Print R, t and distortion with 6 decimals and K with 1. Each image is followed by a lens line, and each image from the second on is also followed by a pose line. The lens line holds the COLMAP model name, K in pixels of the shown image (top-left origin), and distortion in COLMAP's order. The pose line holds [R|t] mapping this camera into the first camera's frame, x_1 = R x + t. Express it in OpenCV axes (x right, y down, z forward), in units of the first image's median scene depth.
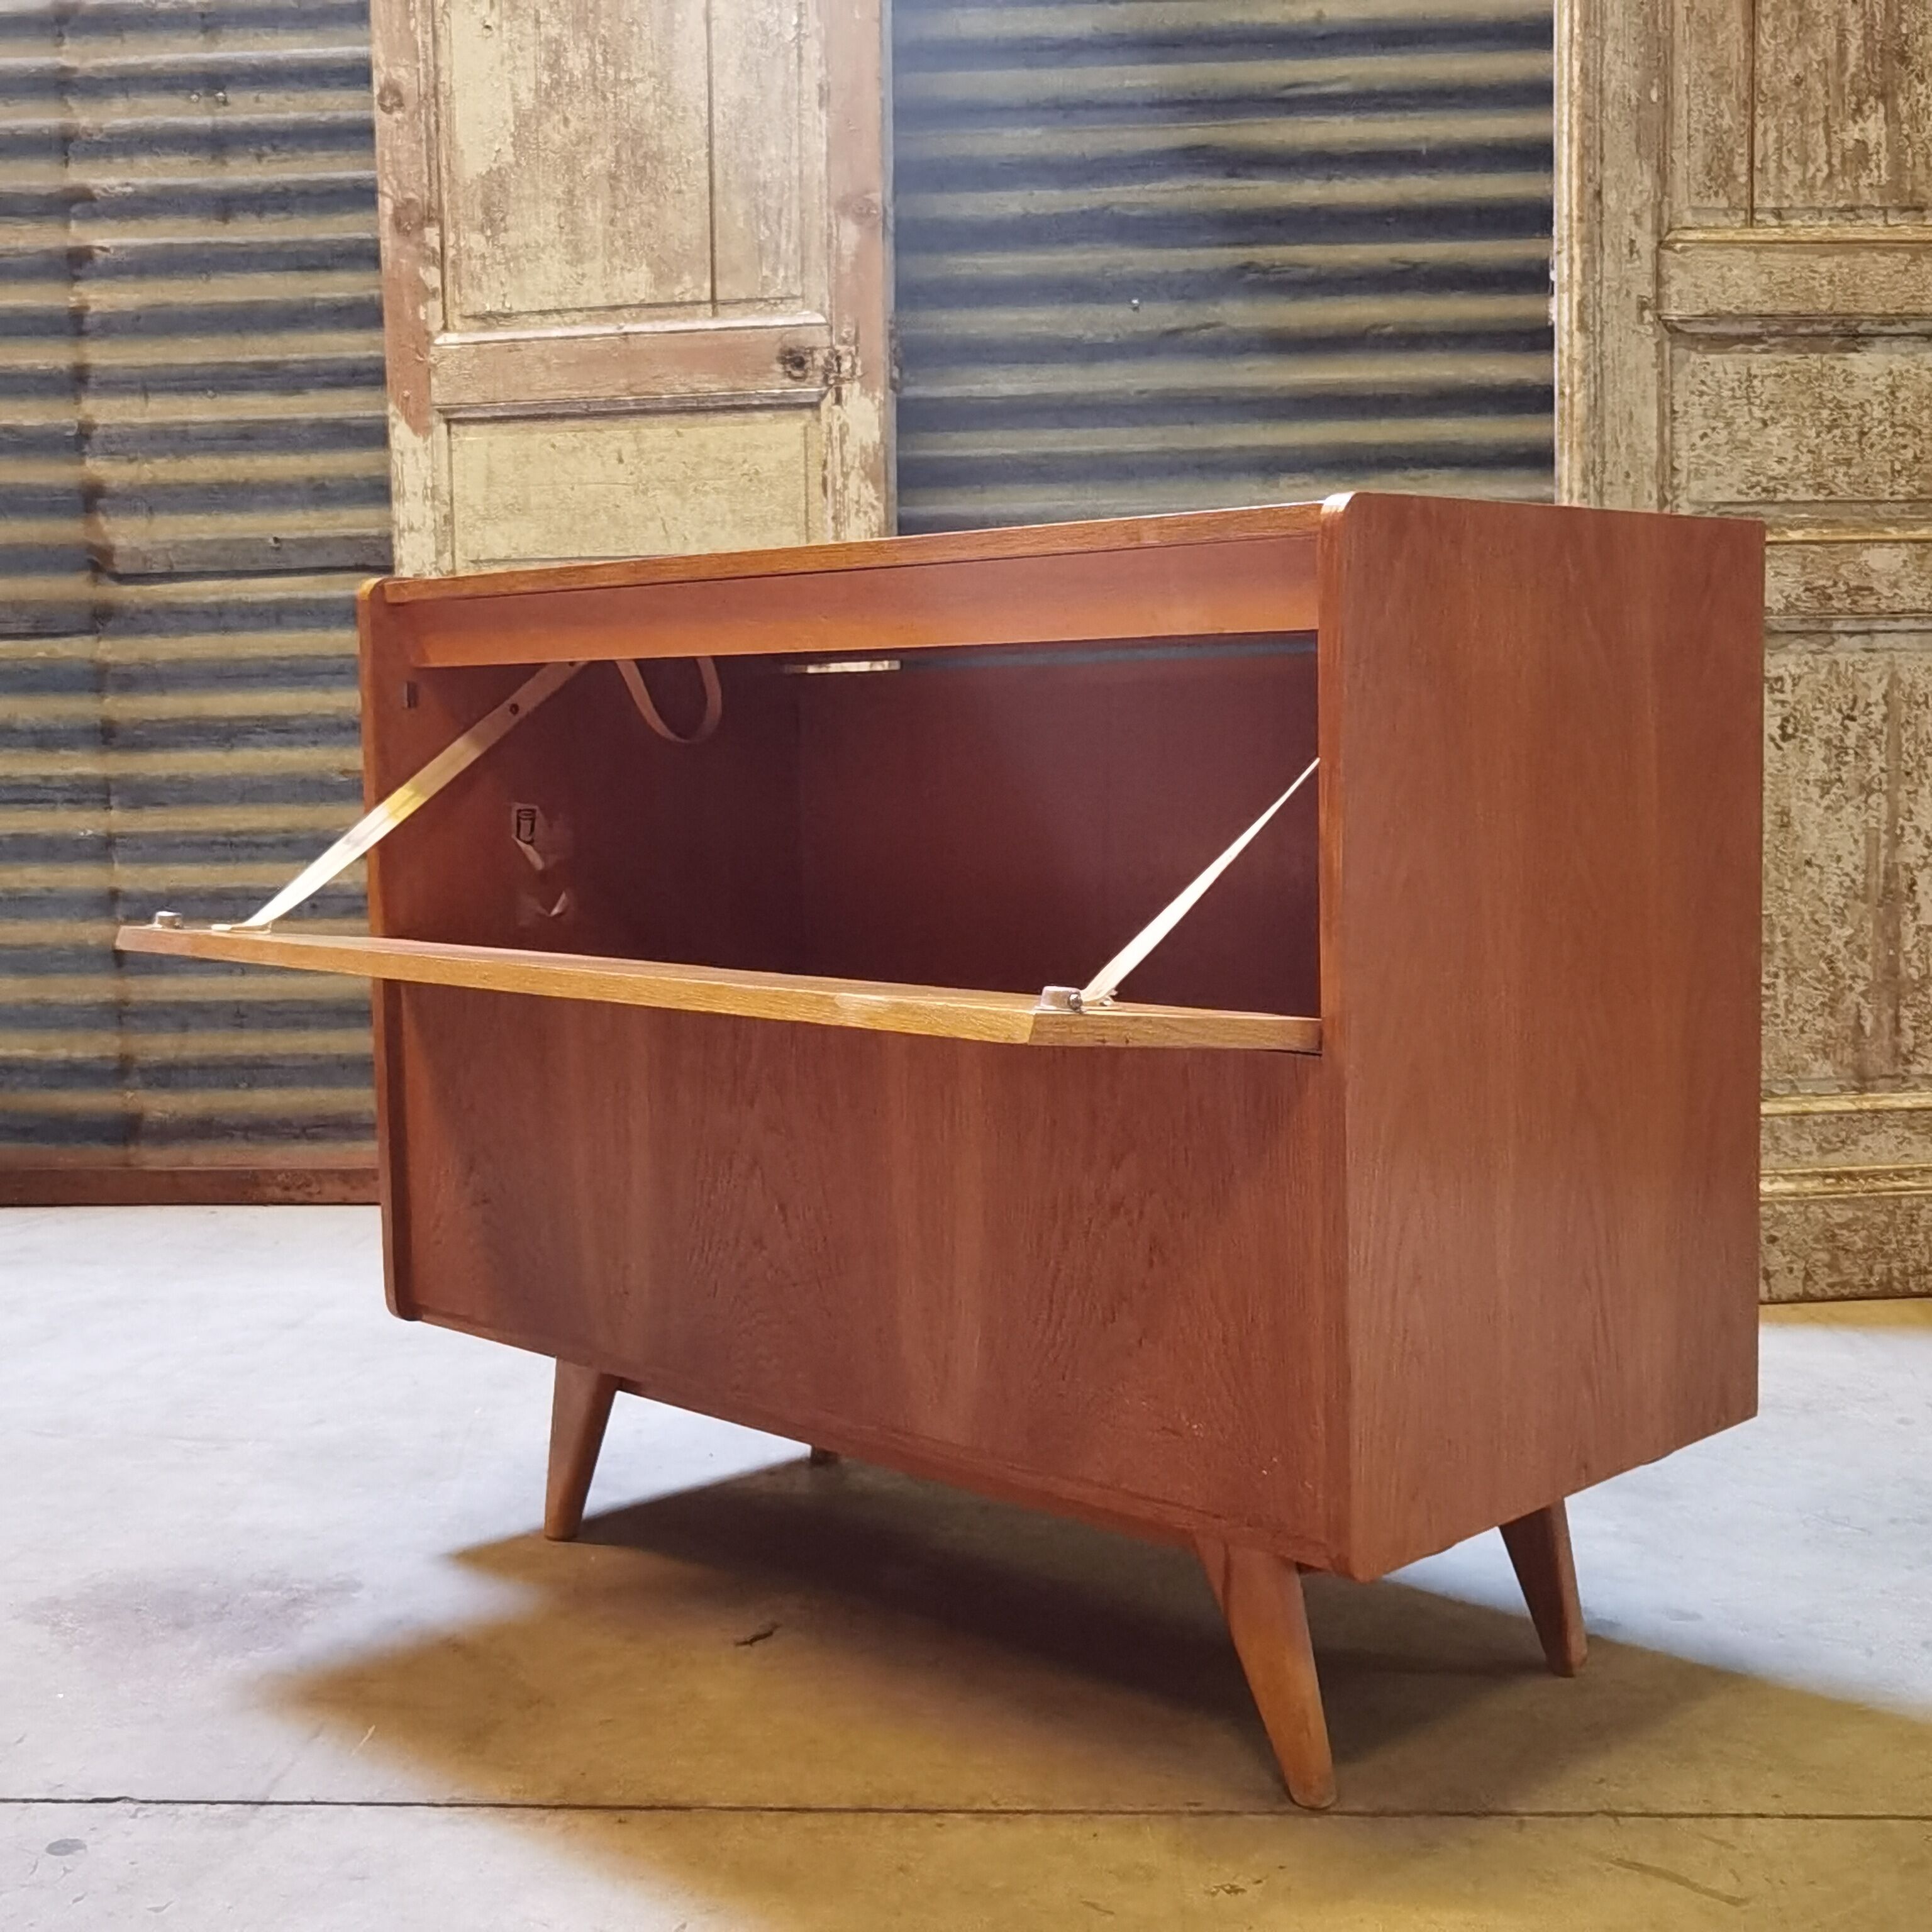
lens RADIAL K [[2610.3, 0, 966.0], [0, 2610.3, 966.0], [0, 0, 1]] dist [-0.106217, 0.297787]
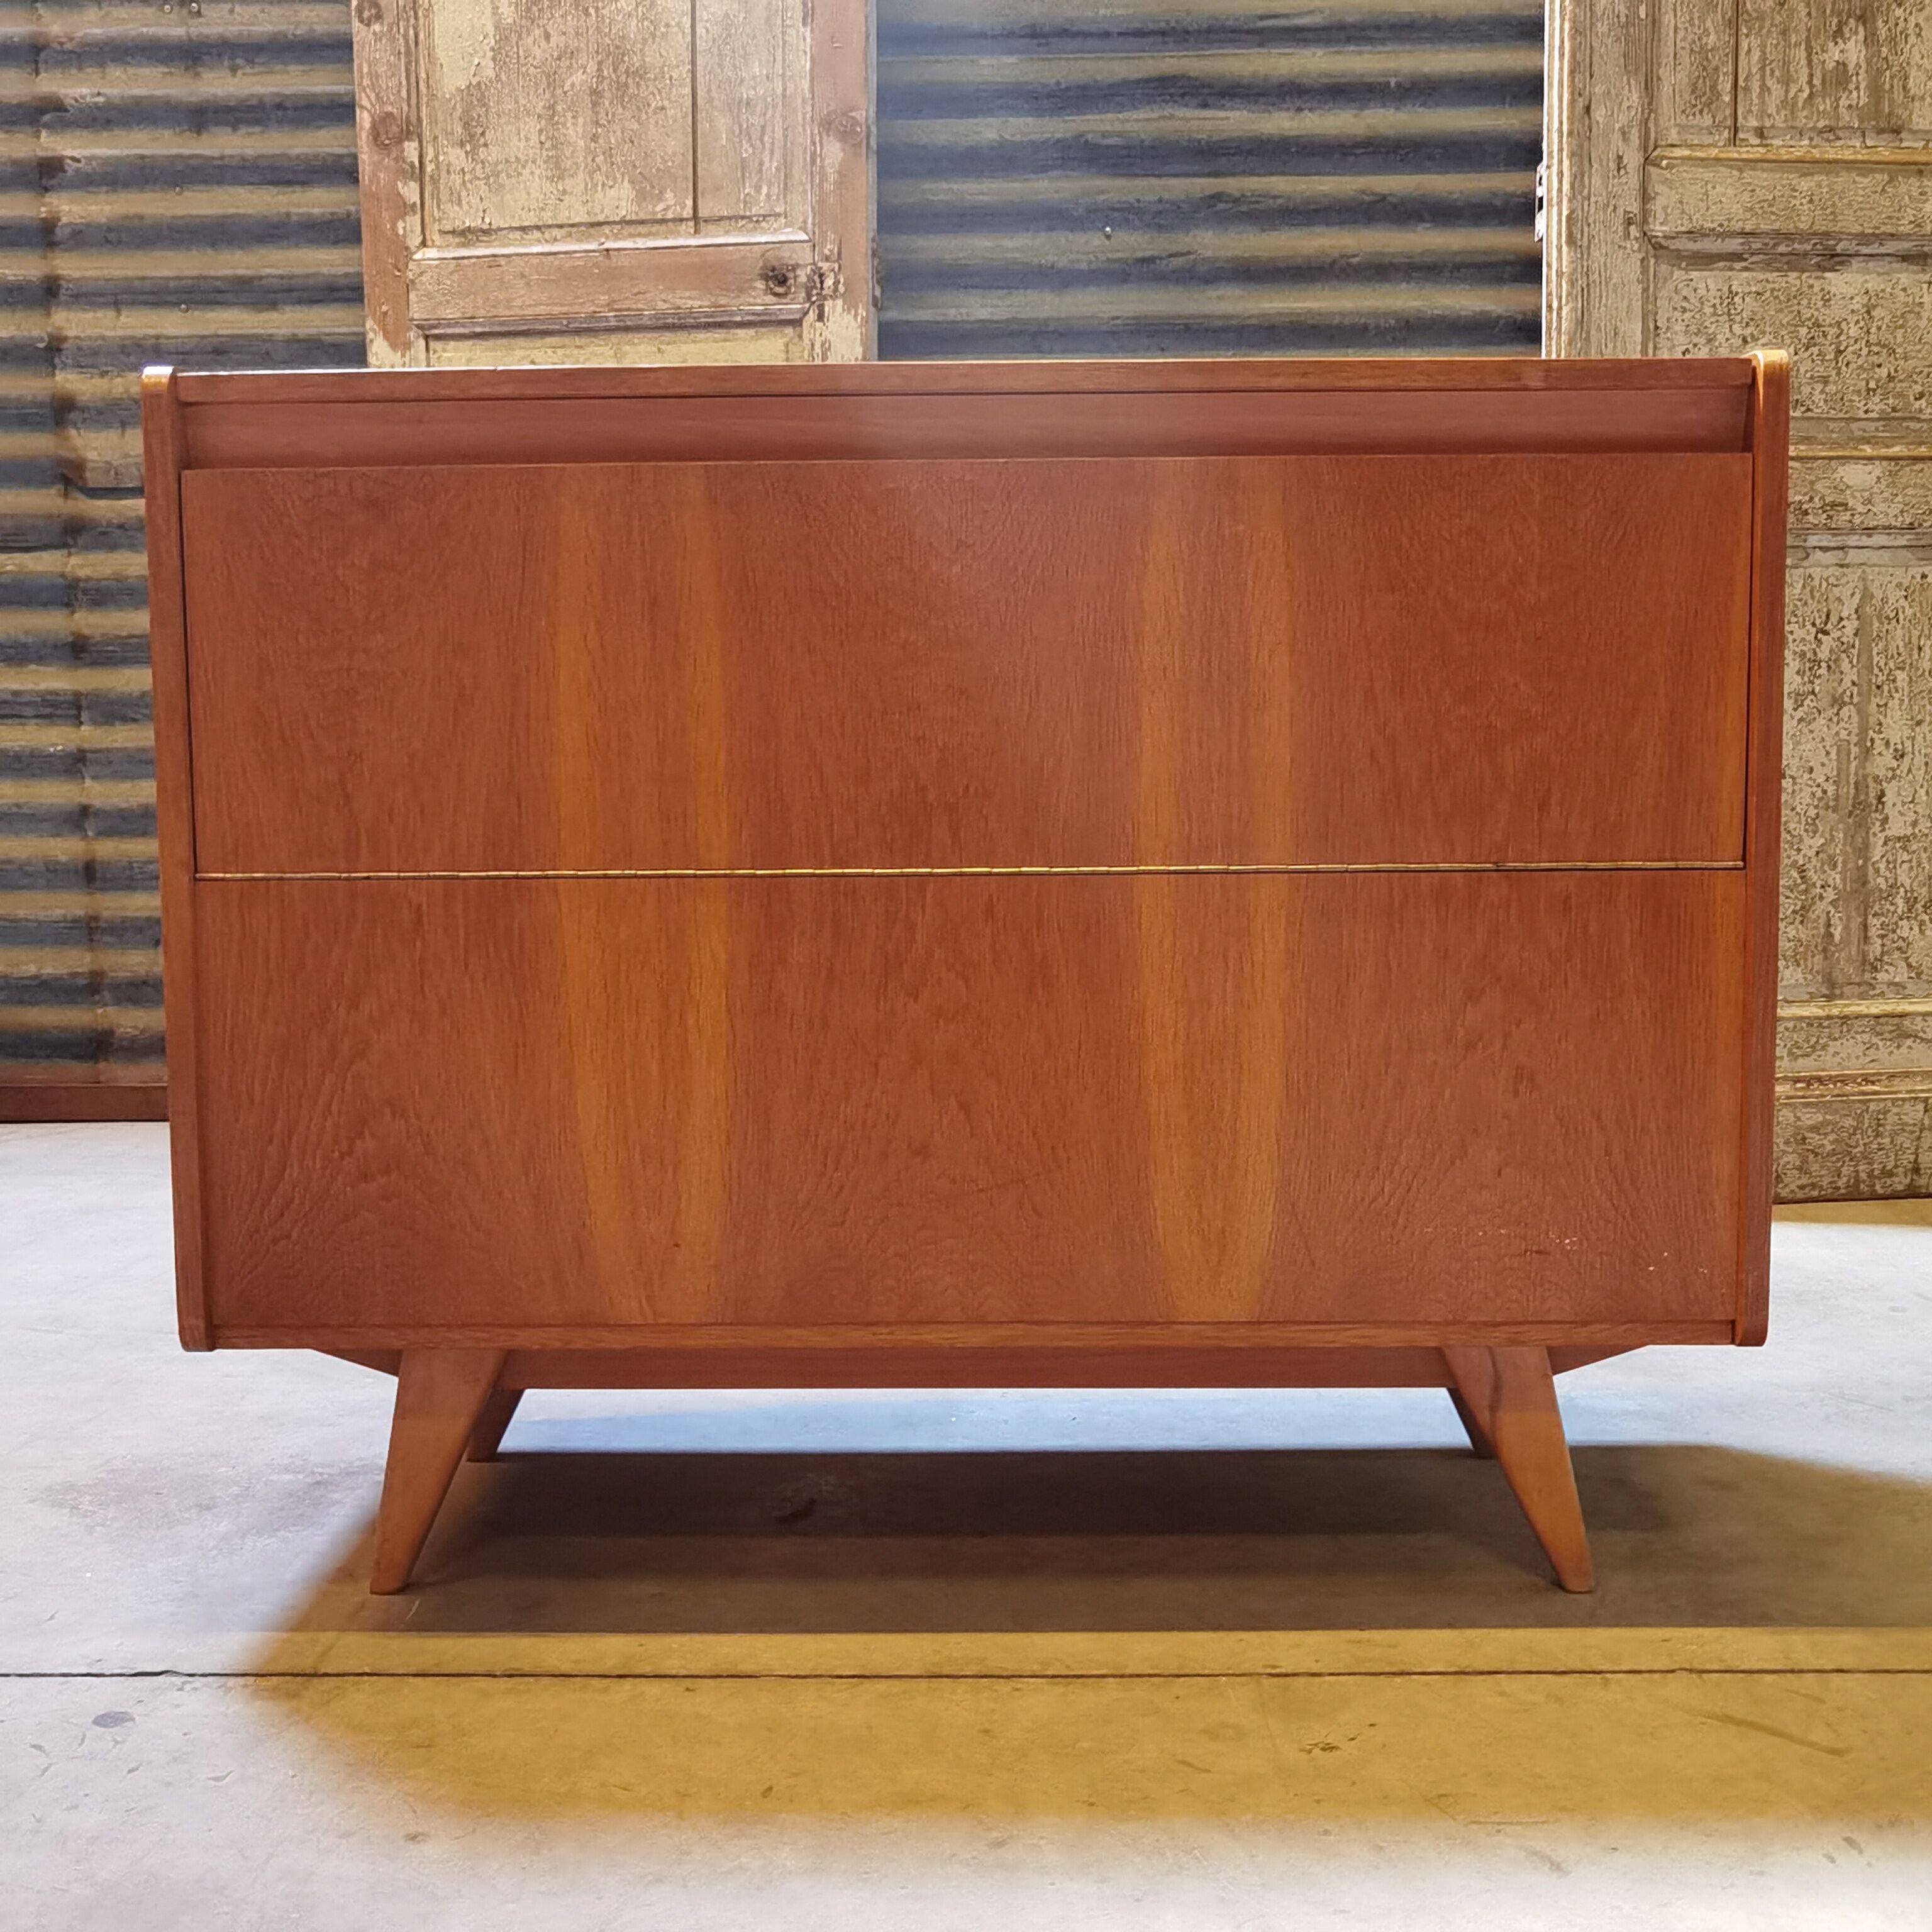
lens RADIAL K [[2490.7, 0, 965.1], [0, 2490.7, 958.3], [0, 0, 1]] dist [-0.063321, 0.178639]
pose [[0.999047, 0.003049, 0.043542, -0.038762], [-0.003399, 0.999963, 0.007960, 0.026211], [-0.043516, -0.008101, 0.999020, 0.036048]]
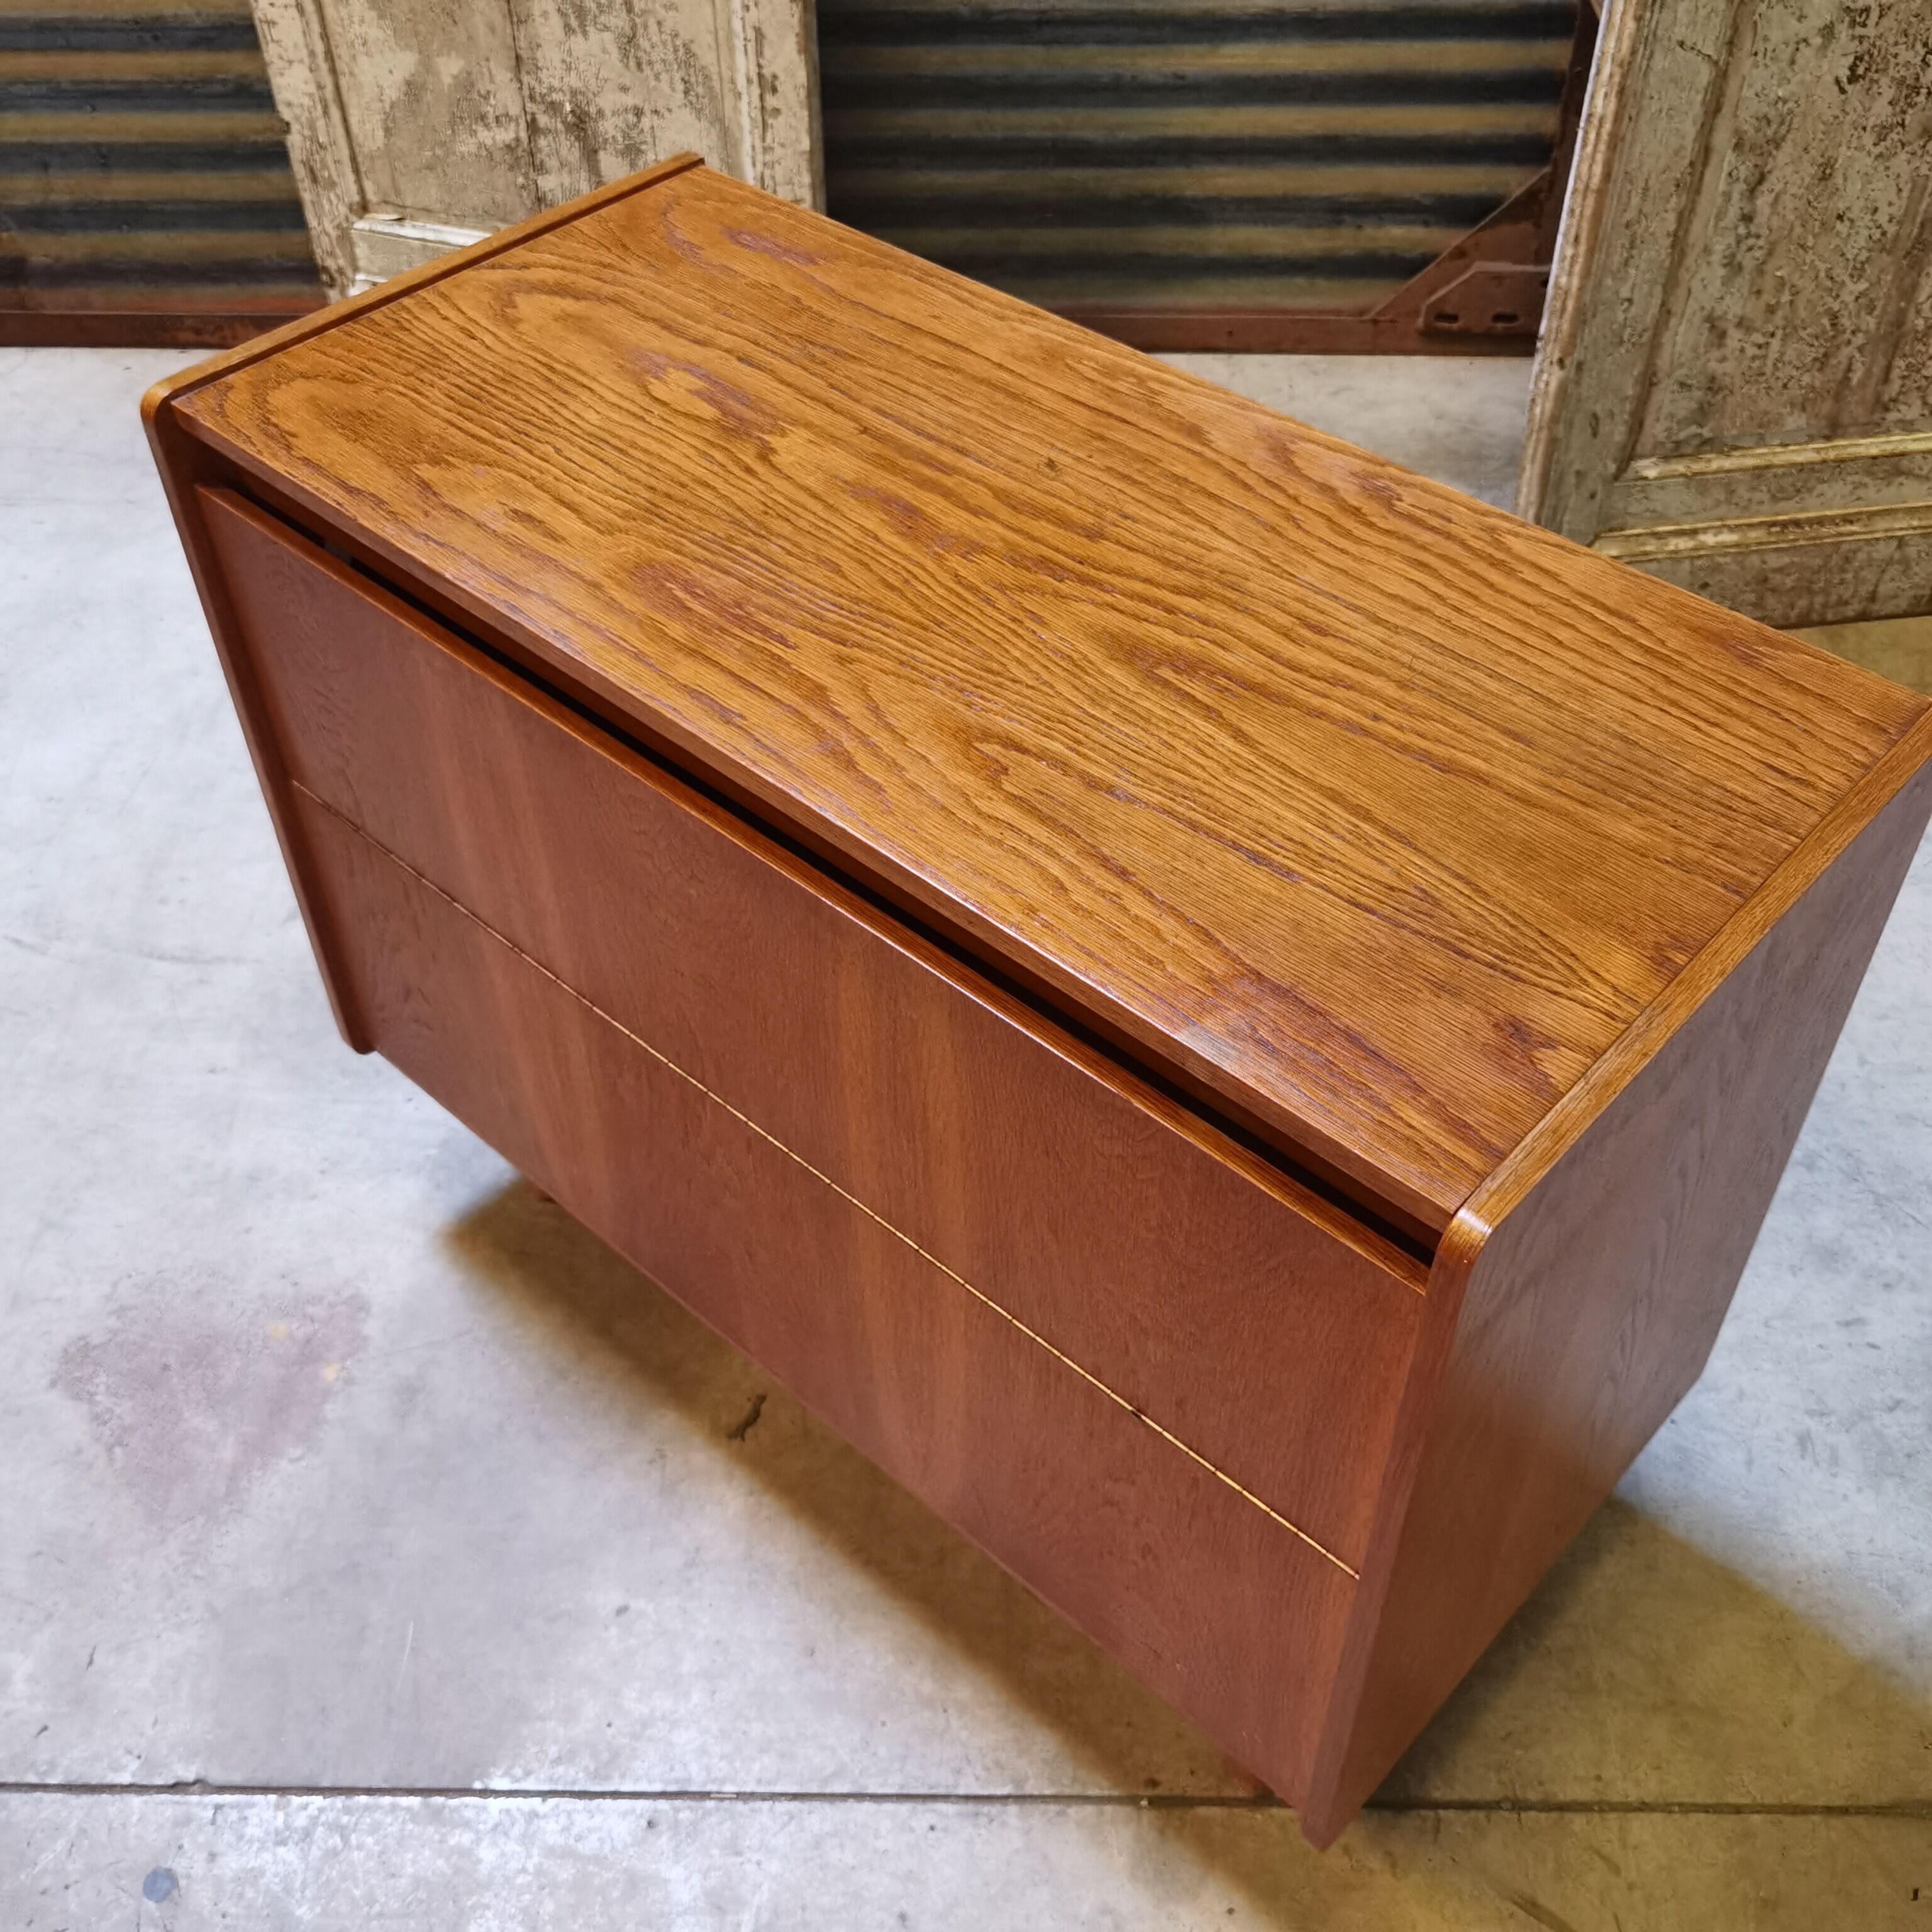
lens RADIAL K [[2100.5, 0, 970.5], [0, 2100.5, 954.3], [0, 0, 1]] dist [0.022531, -0.032111]
pose [[0.998921, -0.026319, 0.038257, -0.009962], [-0.004022, 0.771736, 0.635930, -0.303967], [-0.046261, -0.635398, 0.770798, 0.287309]]
